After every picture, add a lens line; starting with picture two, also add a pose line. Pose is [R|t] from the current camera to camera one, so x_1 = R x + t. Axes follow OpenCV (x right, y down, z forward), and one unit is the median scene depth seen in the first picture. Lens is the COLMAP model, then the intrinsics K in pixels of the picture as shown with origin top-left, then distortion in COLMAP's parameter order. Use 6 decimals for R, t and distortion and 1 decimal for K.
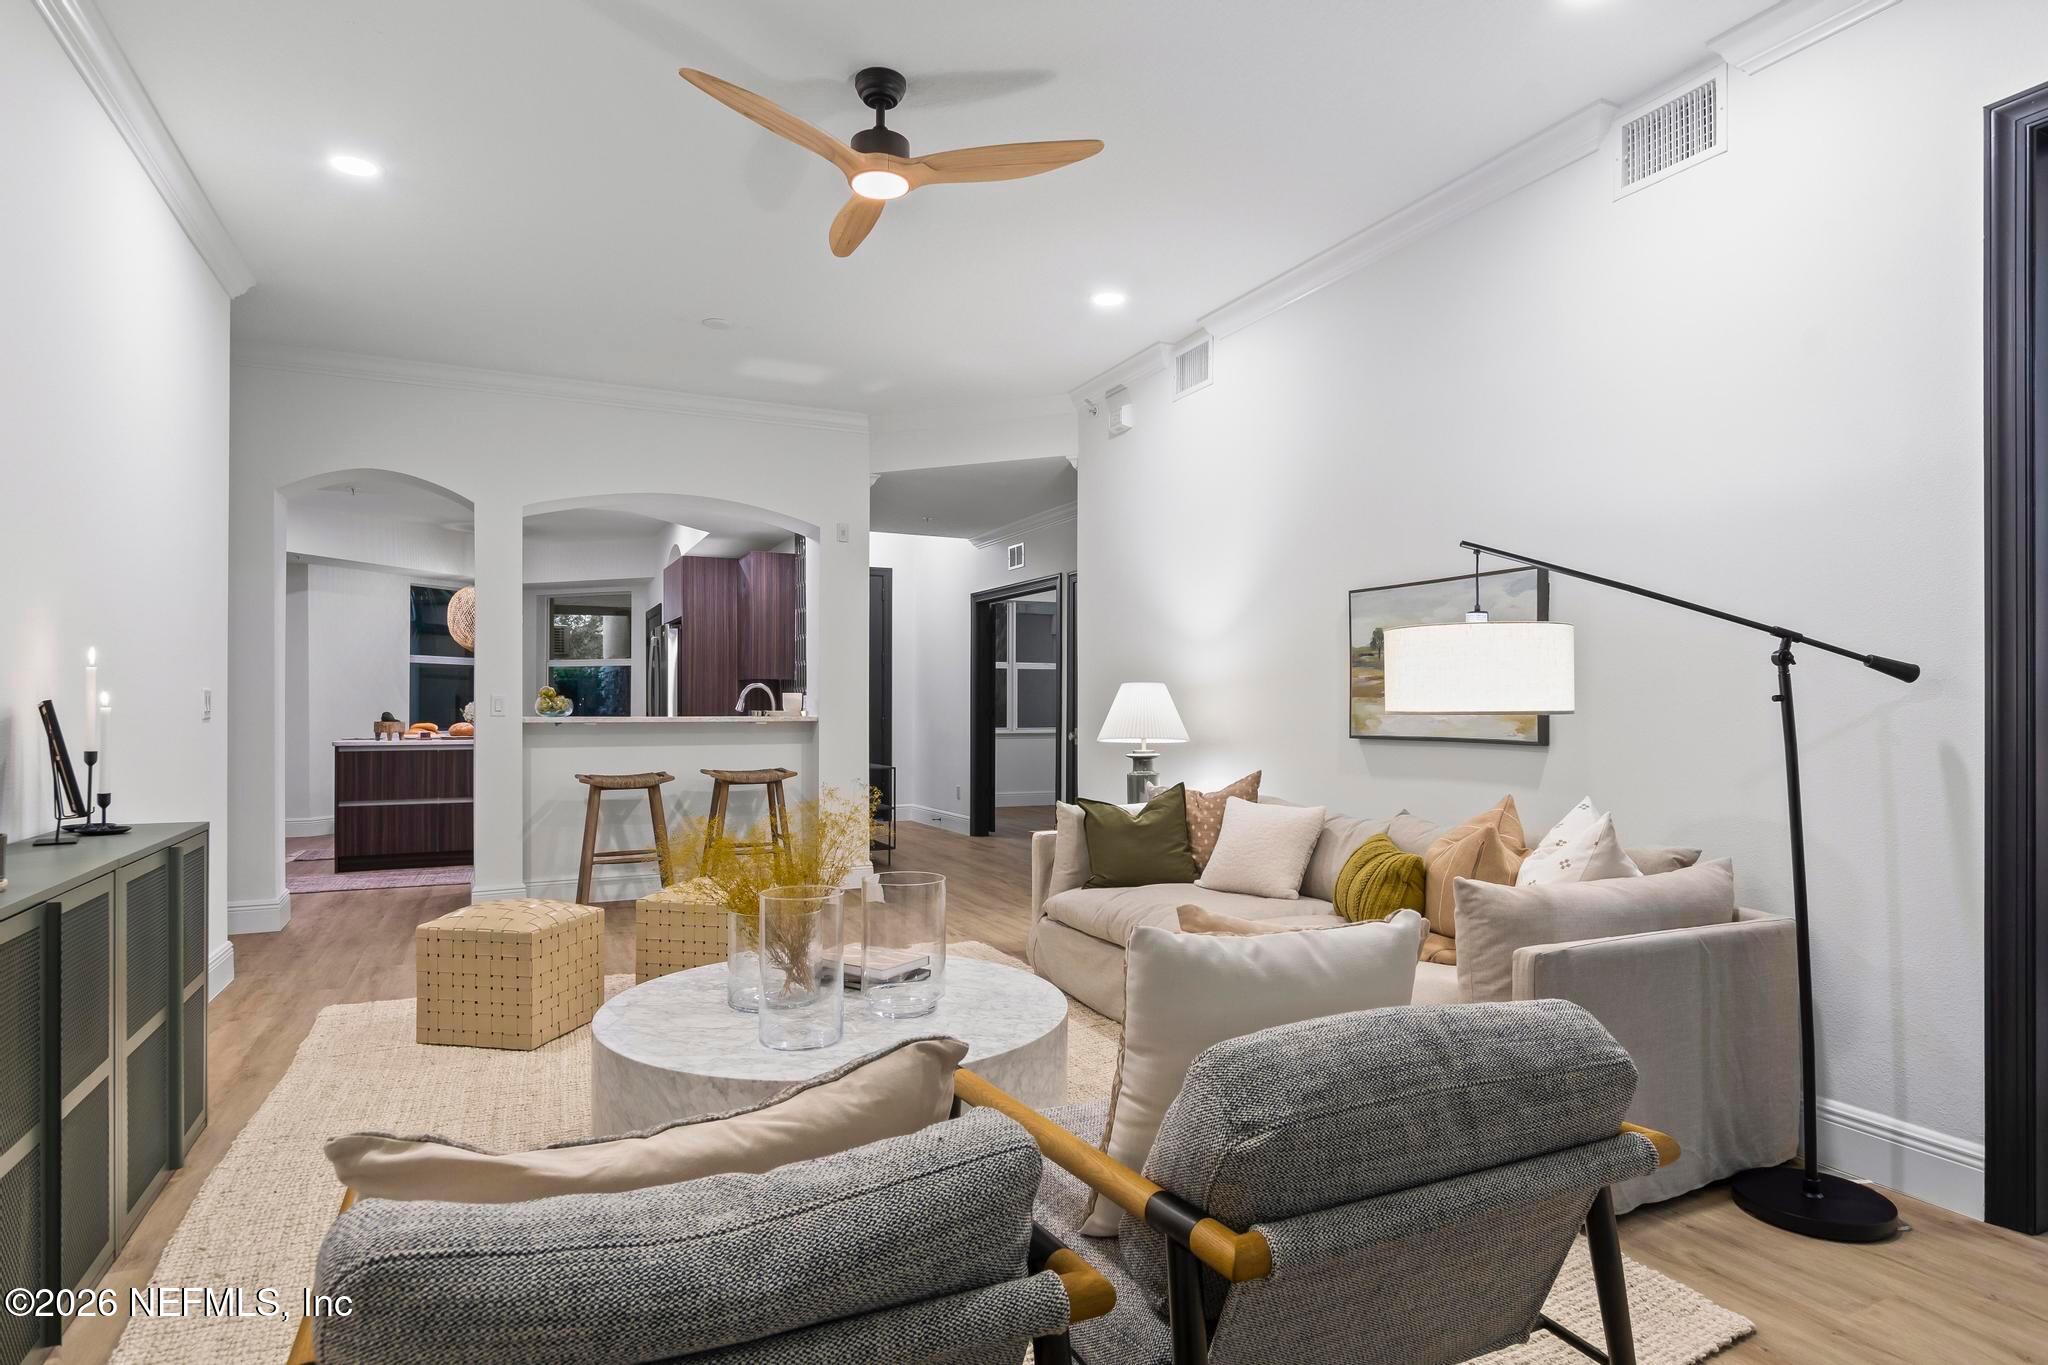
lens RADIAL K [[1096.9, 0, 1016.3], [0, 1096.9, 703.4], [0, 0, 1]] dist [-0.000271, -0.000441]
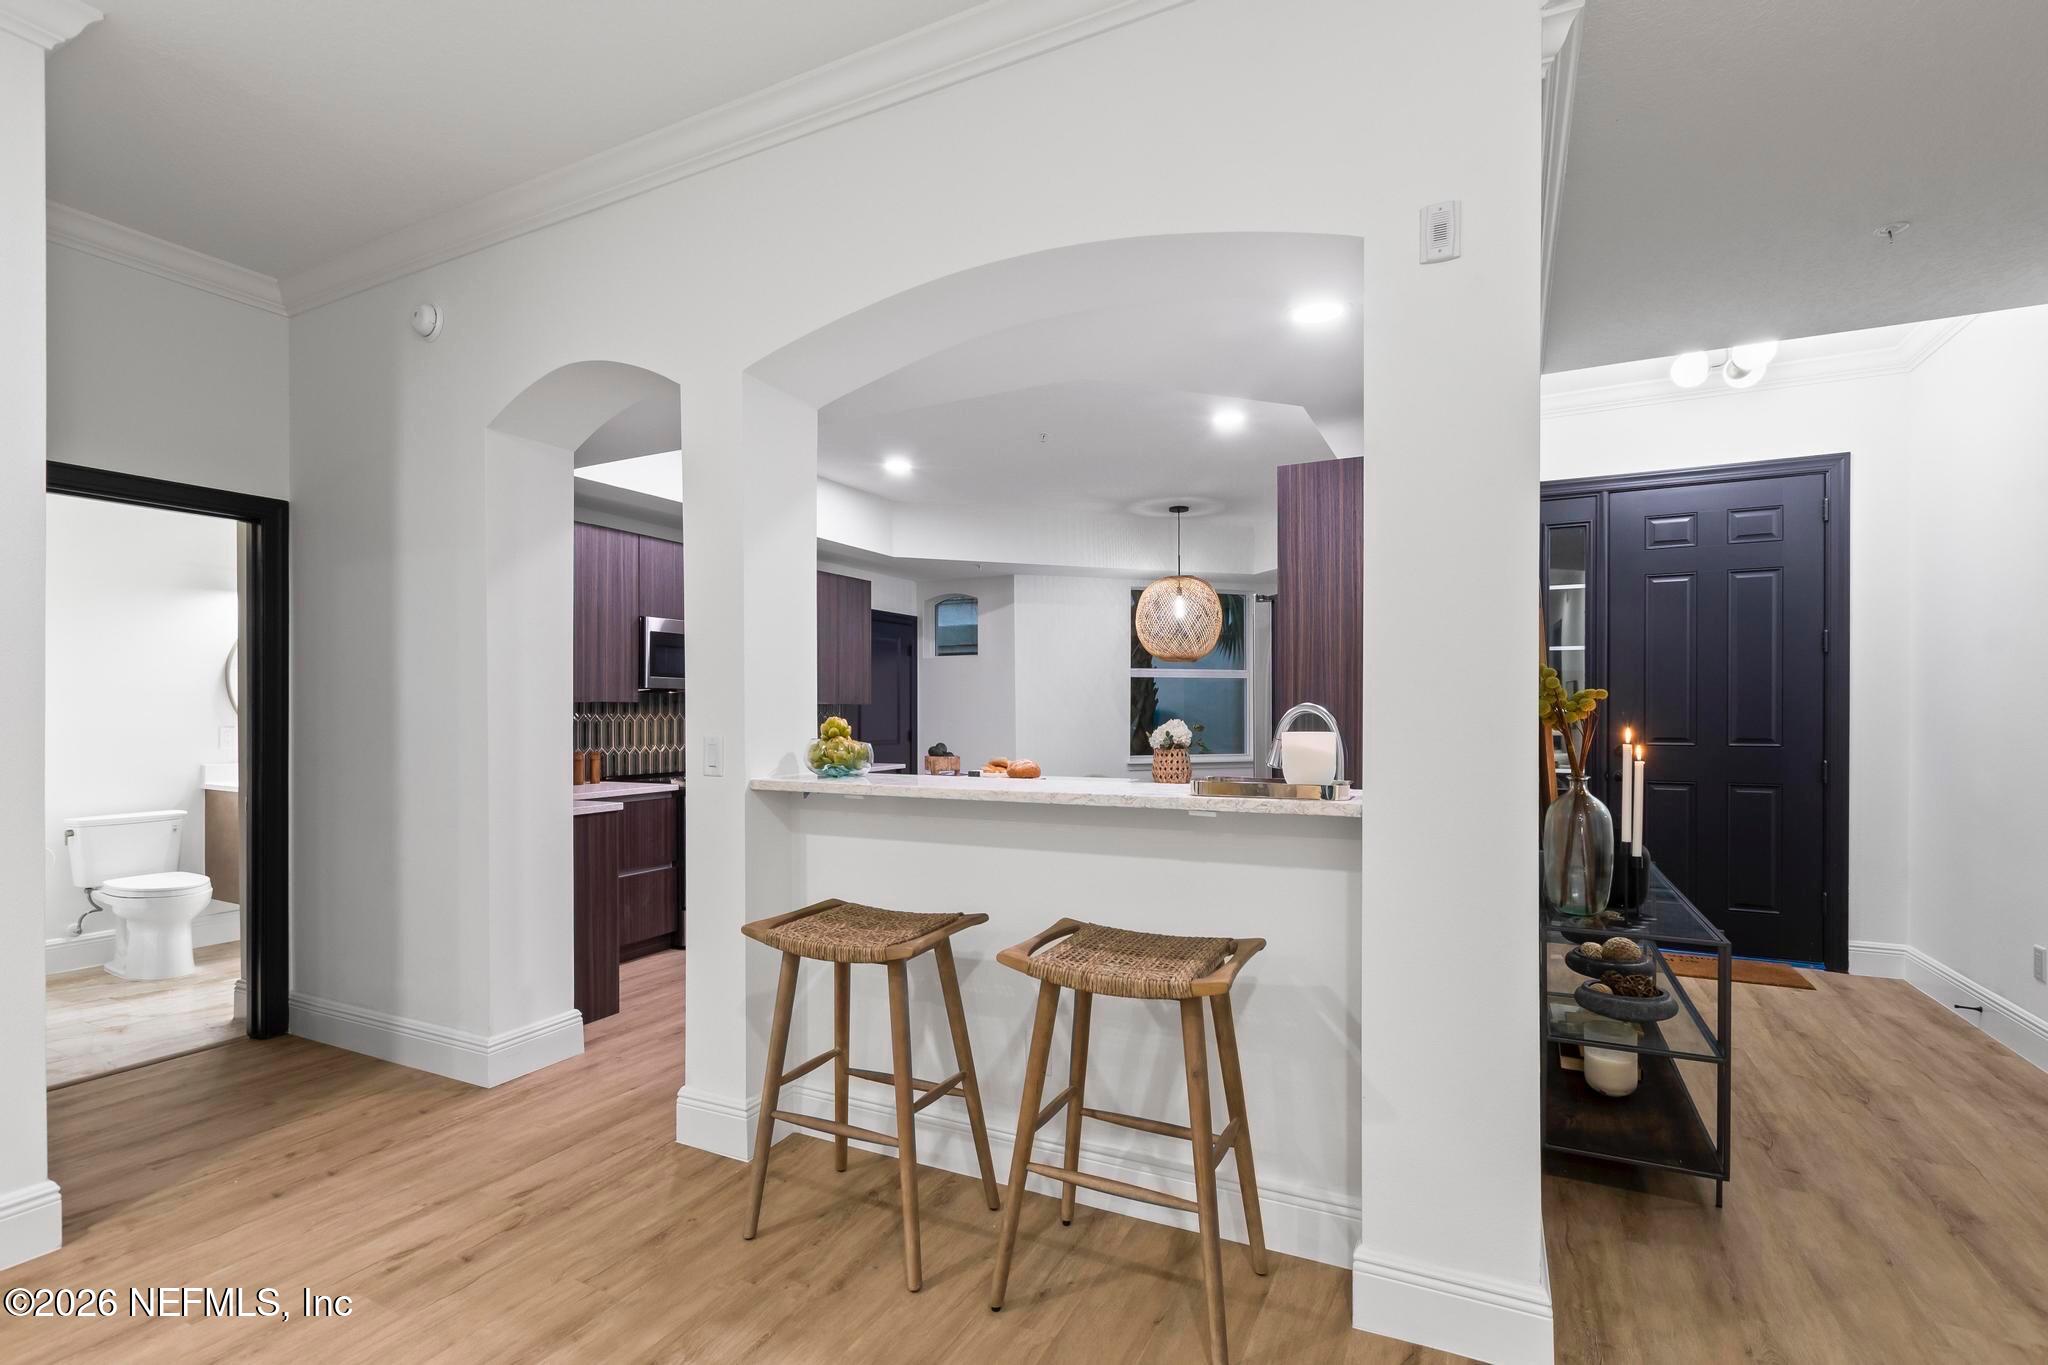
lens RADIAL K [[942.8, 0, 1020.0], [0, 942.8, 717.8], [0, 0, 1]] dist [-0.004177, -0.001113]
pose [[0.613712, 0.002807, -0.789525, -0.017920], [0.004128, 0.999969, 0.006764, -0.017458], [0.789519, -0.007410, 0.613681, 0.766141]]
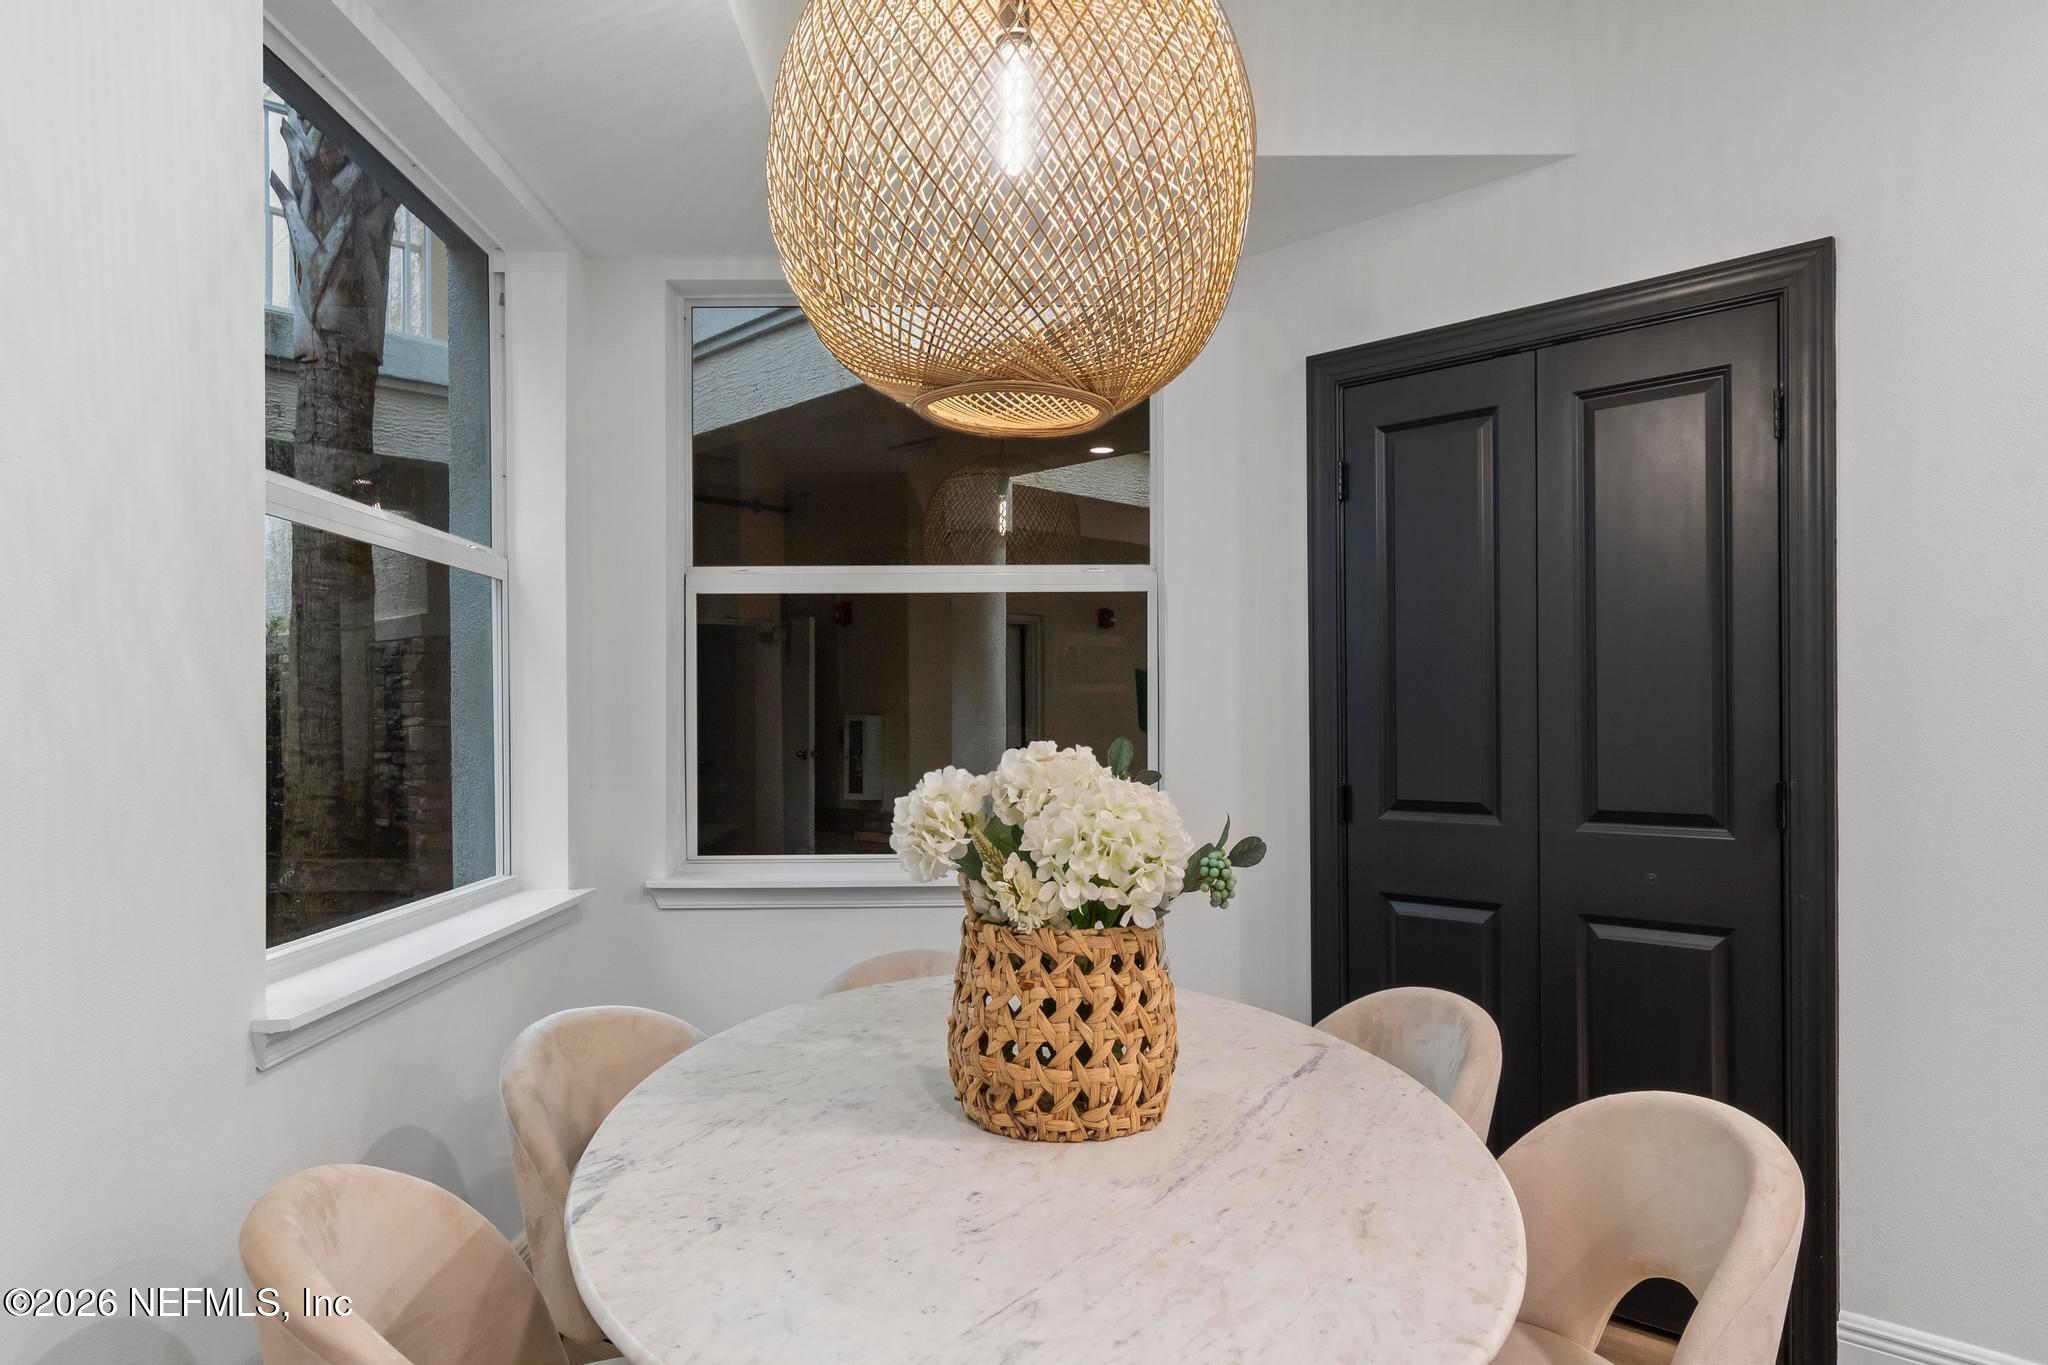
lens RADIAL K [[1280.0, 0, 1020.5], [0, 1280.0, 717.5], [0, 0, 1]] dist [0.005817, 0.001034]
pose [[0.934995, -0.006271, 0.354604, -0.856092], [0.005839, 0.999980, 0.002287, -0.012945], [-0.354612, -0.000068, 0.935014, 1.331414]]
